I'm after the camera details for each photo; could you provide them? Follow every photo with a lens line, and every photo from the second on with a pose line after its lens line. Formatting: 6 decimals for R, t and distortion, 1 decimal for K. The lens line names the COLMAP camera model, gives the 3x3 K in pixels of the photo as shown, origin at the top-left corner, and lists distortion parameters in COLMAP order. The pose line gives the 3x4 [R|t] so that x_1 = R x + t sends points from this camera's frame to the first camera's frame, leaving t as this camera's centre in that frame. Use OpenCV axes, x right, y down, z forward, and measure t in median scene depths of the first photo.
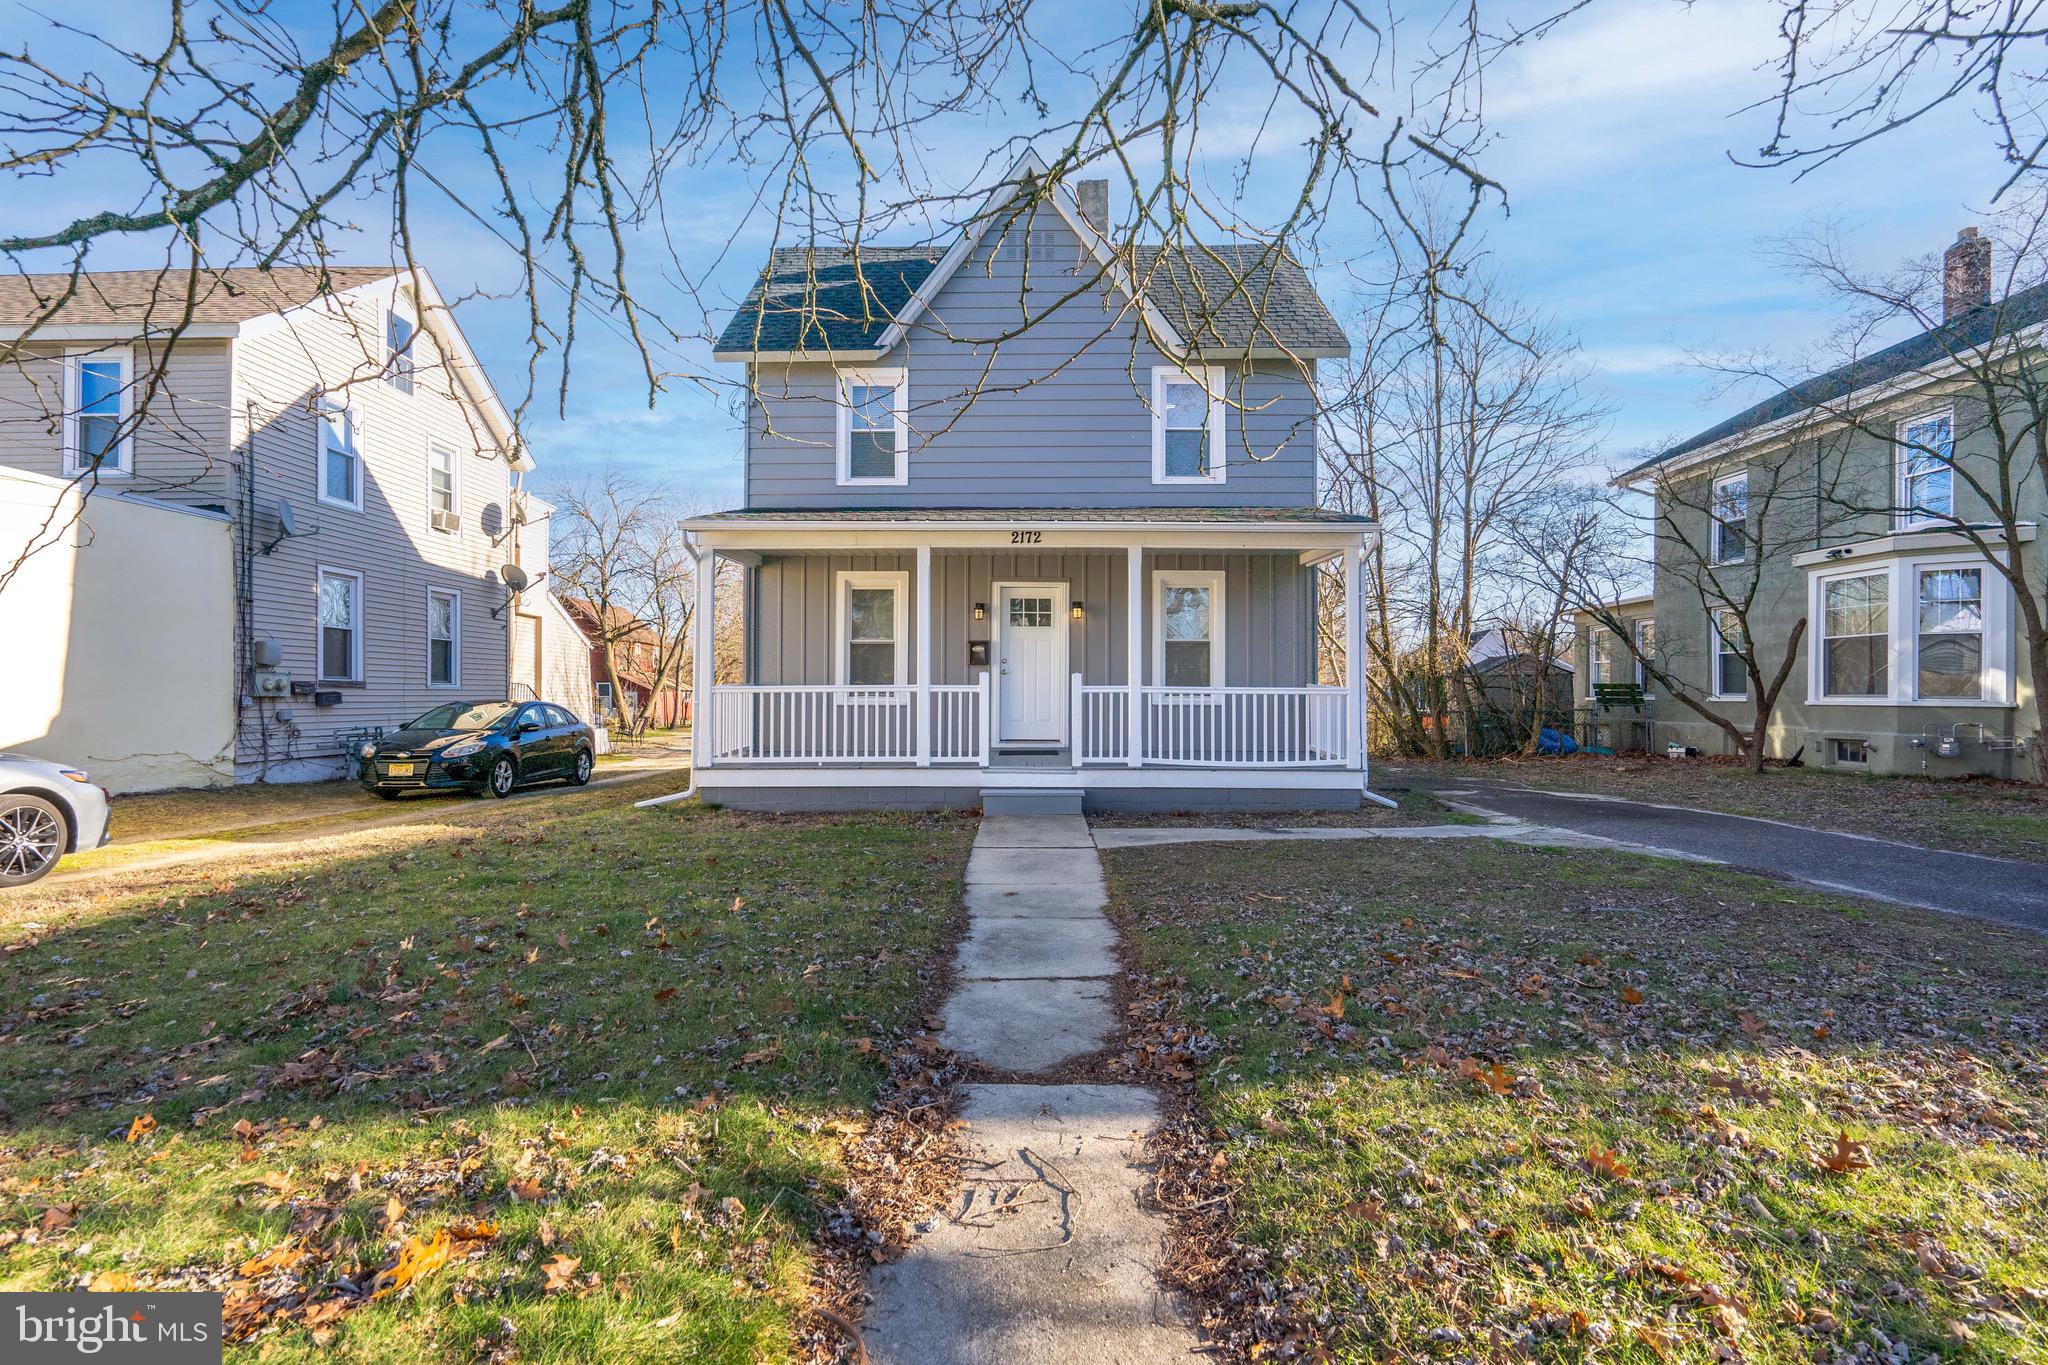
lens RADIAL K [[917.5, 0, 1023.5], [0, 917.5, 691.6], [0, 0, 1]] dist [-0.003463, 0.001022]
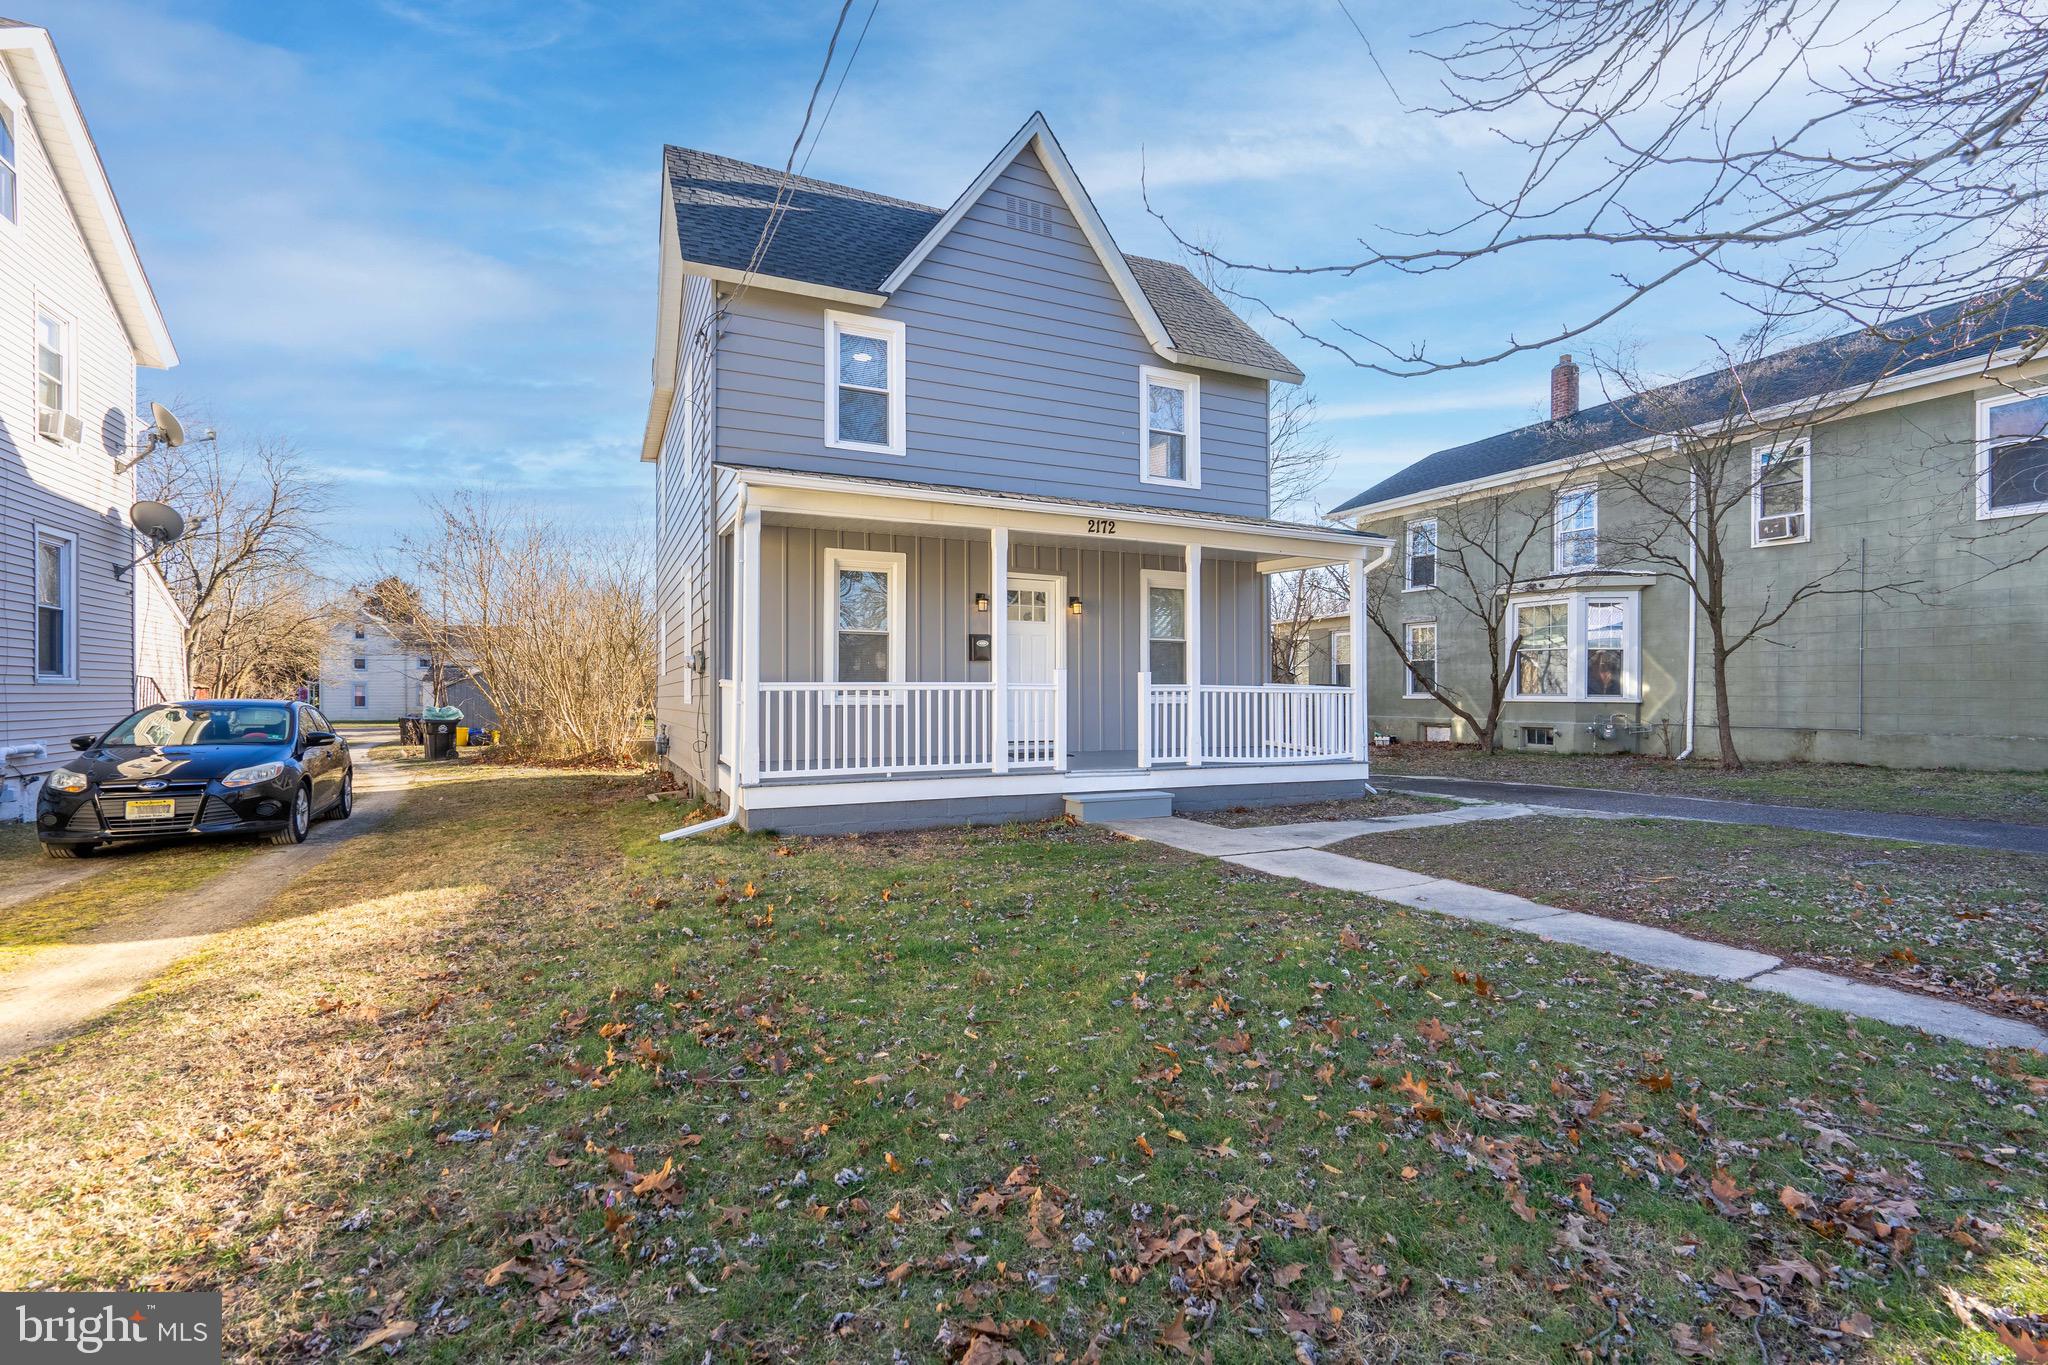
lens RADIAL K [[917.5, 0, 1023.5], [0, 917.5, 691.6], [0, 0, 1]] dist [-0.003463, 0.001022]
pose [[0.899581, 0.001535, 0.436751, -0.408618], [-0.001727, 0.999999, 0.000041, 0.001599], [-0.436750, -0.000791, 0.899582, 0.156286]]
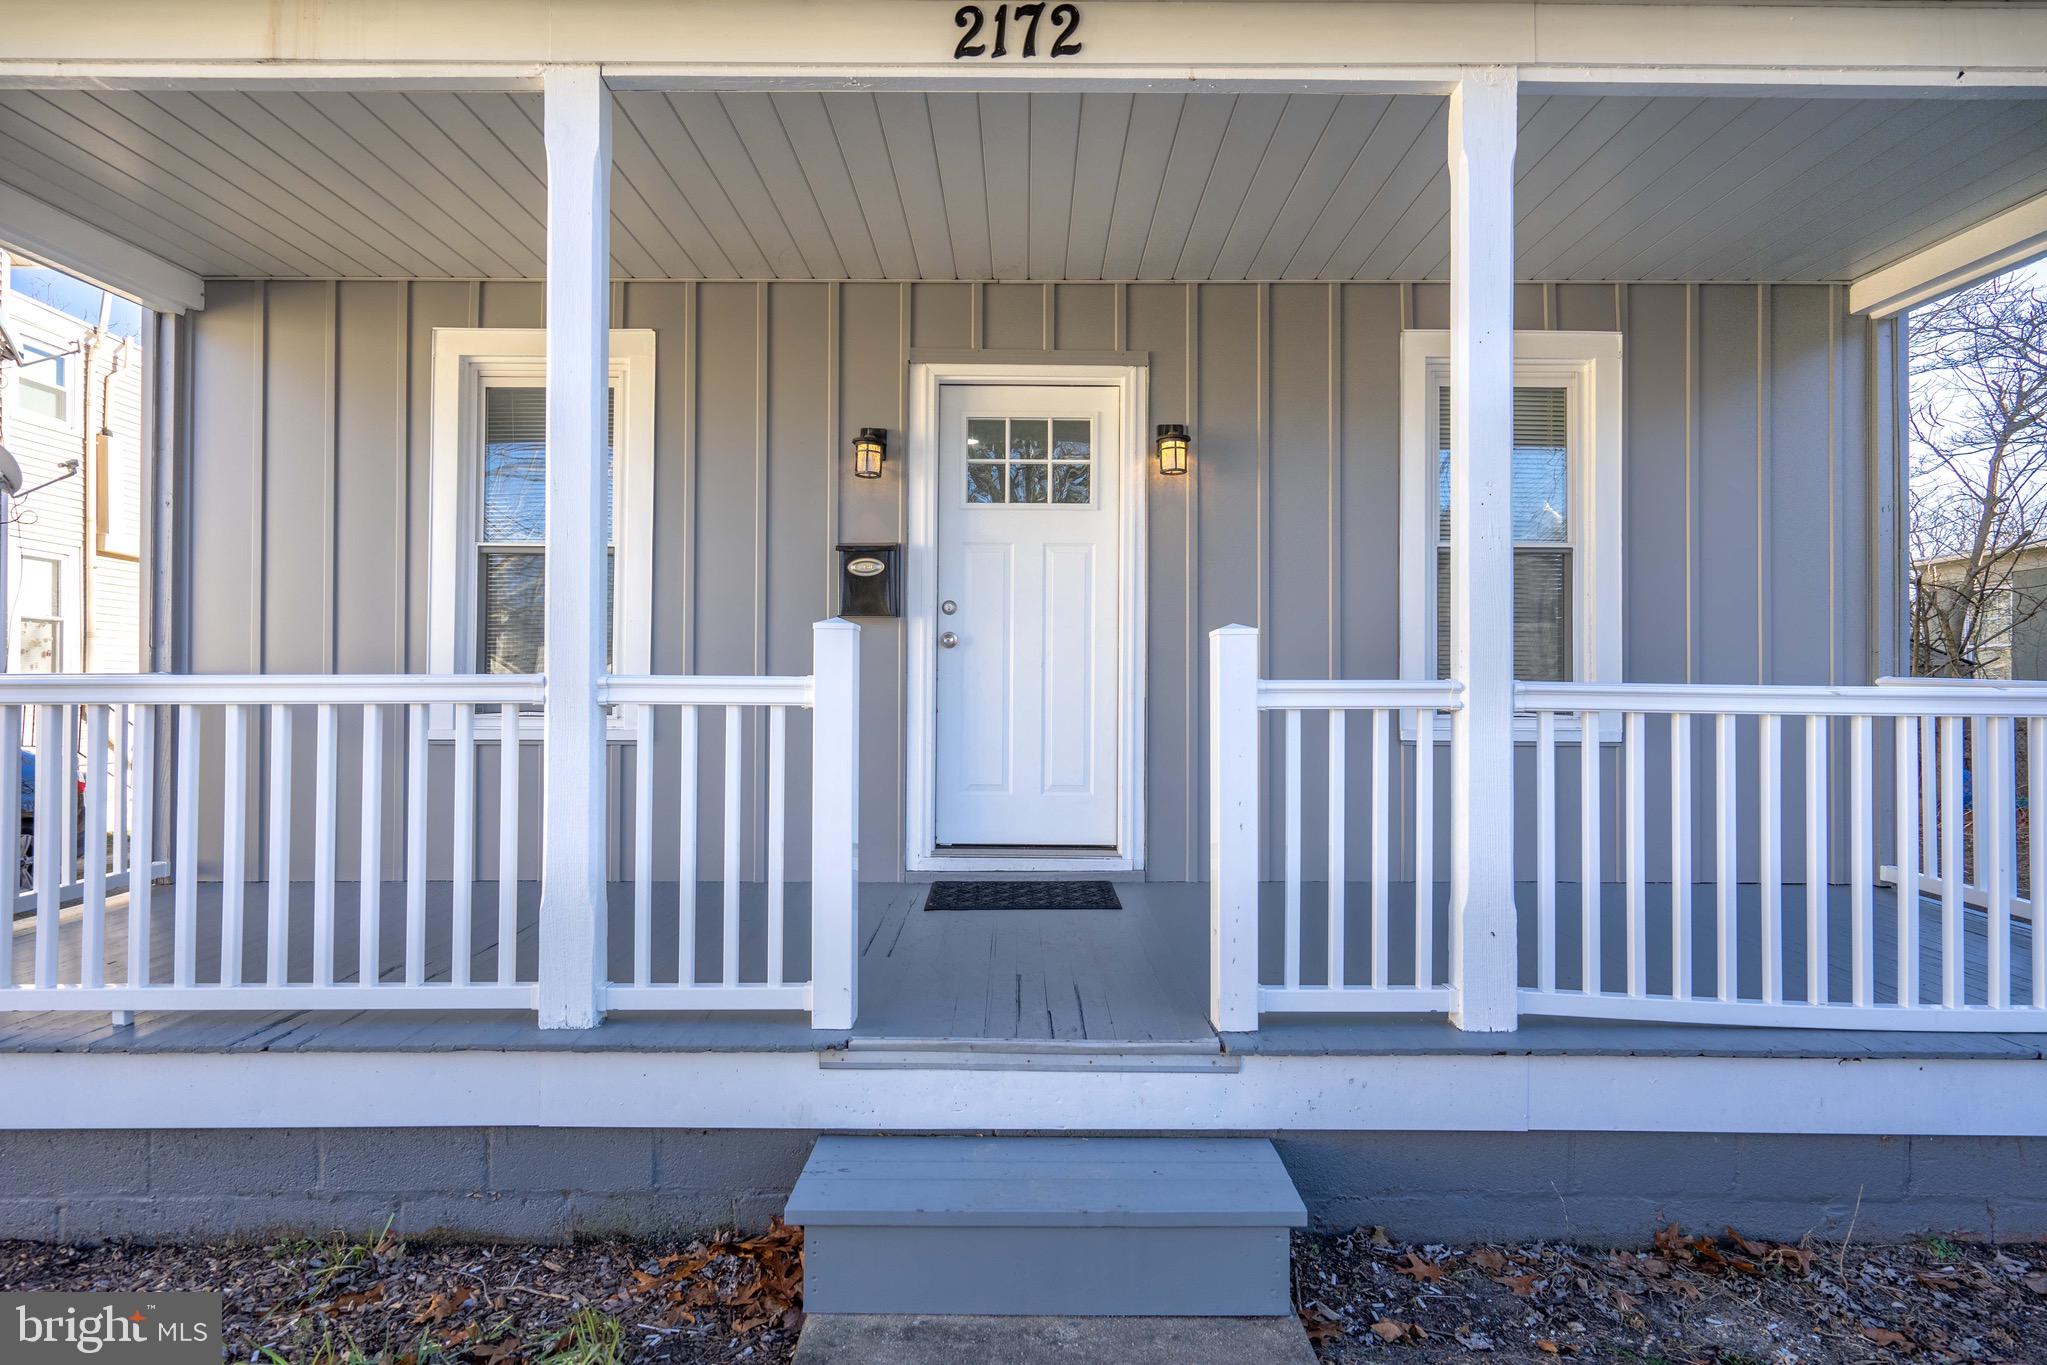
lens RADIAL K [[1053.5, 0, 1019.6], [0, 1053.5, 690.0], [0, 0, 1]] dist [0.000633, 0.001130]
pose [[0.999947, 0.002052, 0.010081, 0.001034], [-0.002040, 0.999997, -0.001155, -0.002678], [-0.010083, 0.001135, 0.999949, 0.623724]]
